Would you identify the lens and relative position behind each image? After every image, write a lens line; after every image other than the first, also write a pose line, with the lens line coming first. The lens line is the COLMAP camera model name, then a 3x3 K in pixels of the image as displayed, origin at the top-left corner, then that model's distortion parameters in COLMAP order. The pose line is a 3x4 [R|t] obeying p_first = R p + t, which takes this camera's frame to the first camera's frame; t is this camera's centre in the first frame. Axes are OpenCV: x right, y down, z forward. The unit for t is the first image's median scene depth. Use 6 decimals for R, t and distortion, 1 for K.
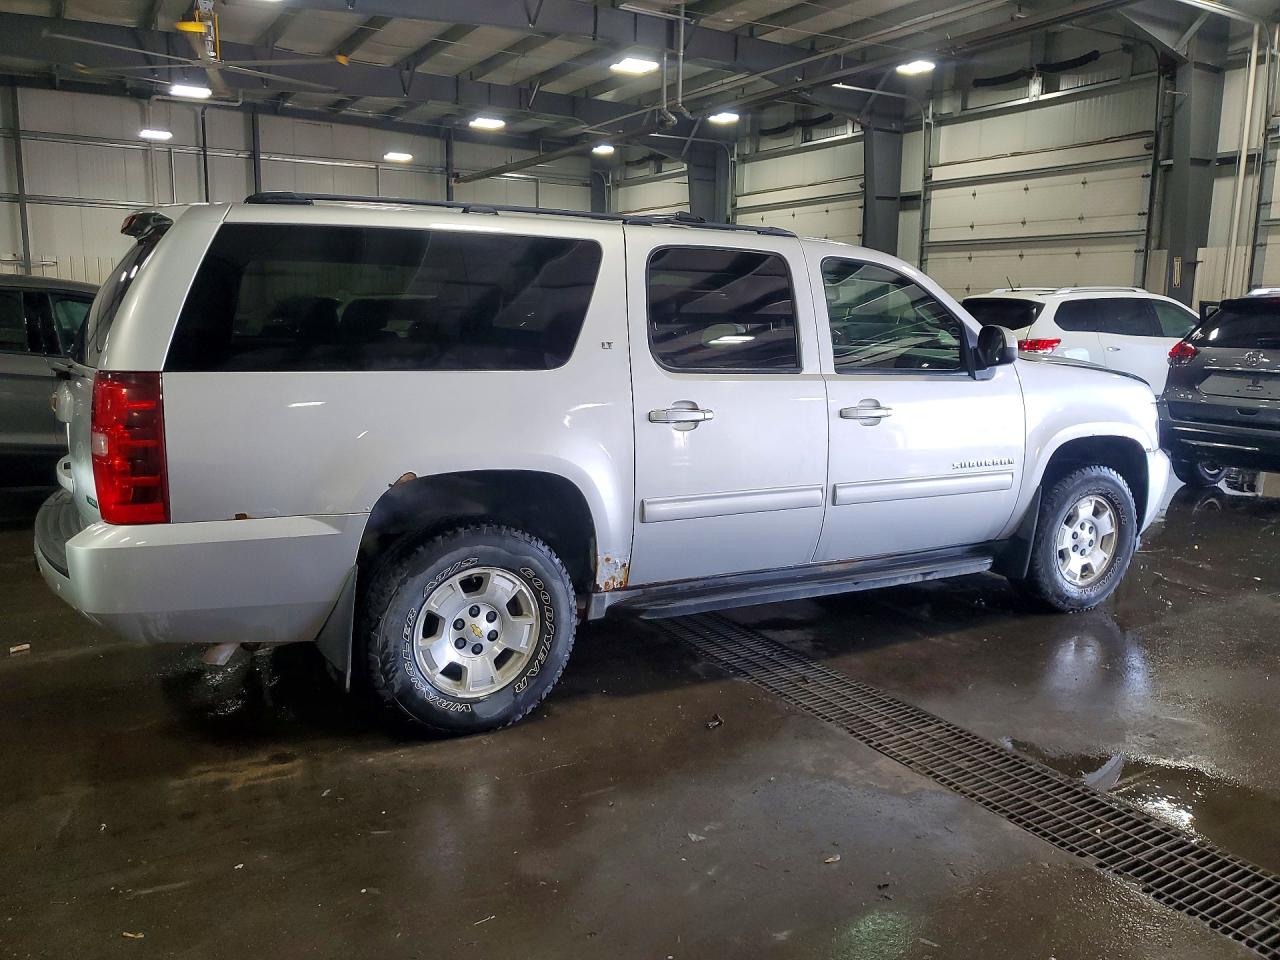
lens RADIAL K [[965.0, 0, 640.0], [0, 965.0, 480.0], [0, 0, 1]] dist [-0.042662, -0.003178]
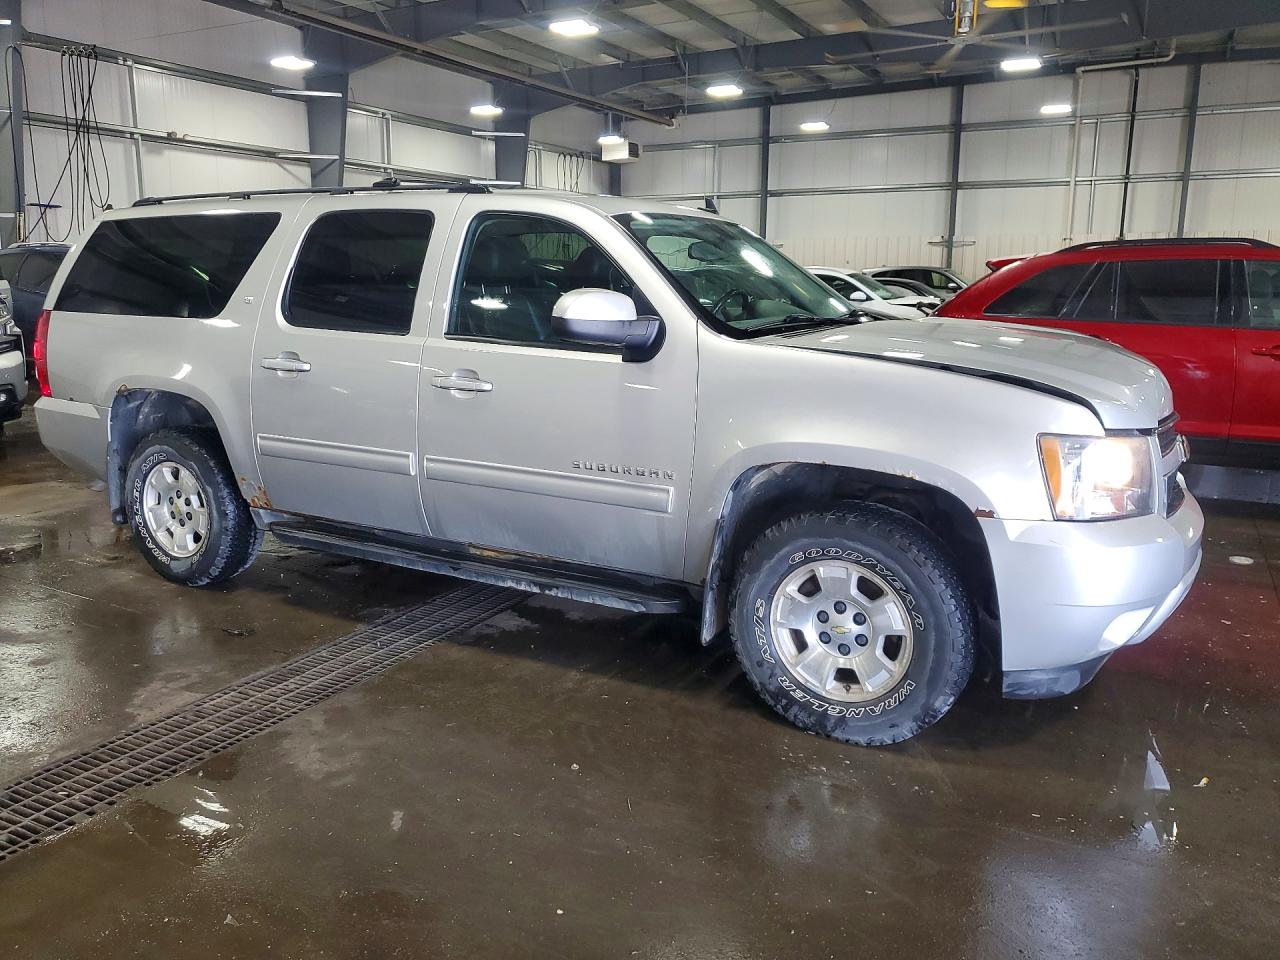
lens RADIAL K [[1017.0, 0, 640.0], [0, 1017.0, 480.0], [0, 0, 1]] dist [0.007336, 0.005005]
pose [[0.522825, 0.151304, -0.838905, 1.060707], [-0.148480, 0.985242, 0.085161, -0.080340], [0.839409, 0.080037, 0.537574, 0.588050]]
